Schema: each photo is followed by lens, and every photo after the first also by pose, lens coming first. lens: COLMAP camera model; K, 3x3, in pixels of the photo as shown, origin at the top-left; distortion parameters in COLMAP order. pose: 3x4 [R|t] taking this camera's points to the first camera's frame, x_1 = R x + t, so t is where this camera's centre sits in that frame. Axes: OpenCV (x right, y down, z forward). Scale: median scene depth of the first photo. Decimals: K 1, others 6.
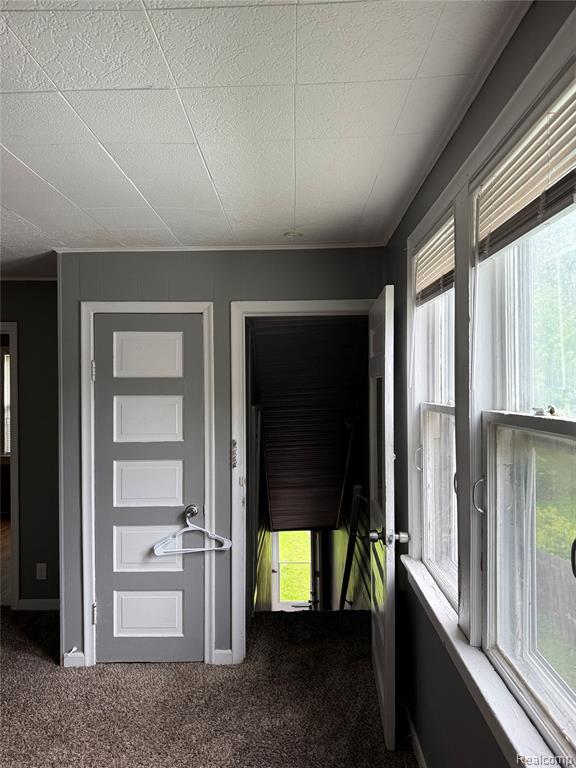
lens RADIAL K [[536.6, 0, 287.4], [0, 536.6, 382.4], [0, 0, 1]] dist [0.024749, -0.034547]
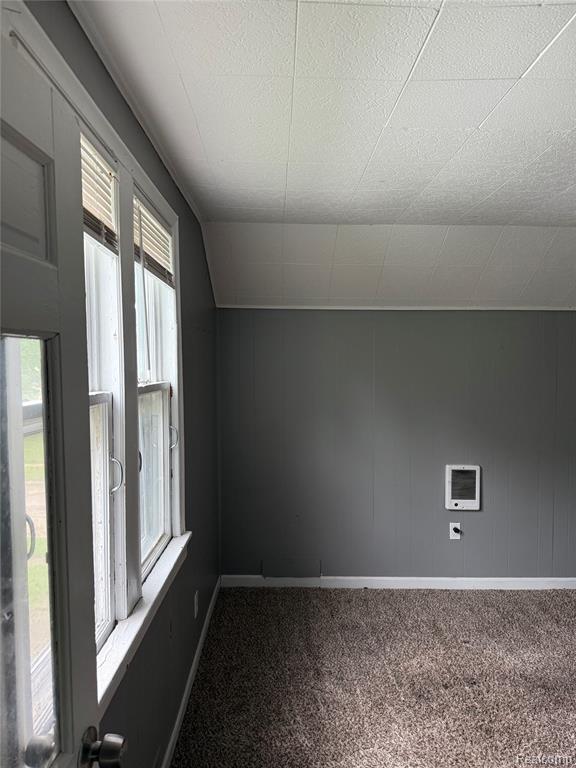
lens RADIAL K [[536.6, 0, 287.7], [0, 536.6, 384.8], [0, 0, 1]] dist [0.024749, -0.034547]
pose [[-0.999399, 0.011690, -0.032625, 0.007591], [0.010508, 0.999290, 0.036184, 0.002140], [0.033025, 0.035819, -0.998812, 0.271435]]
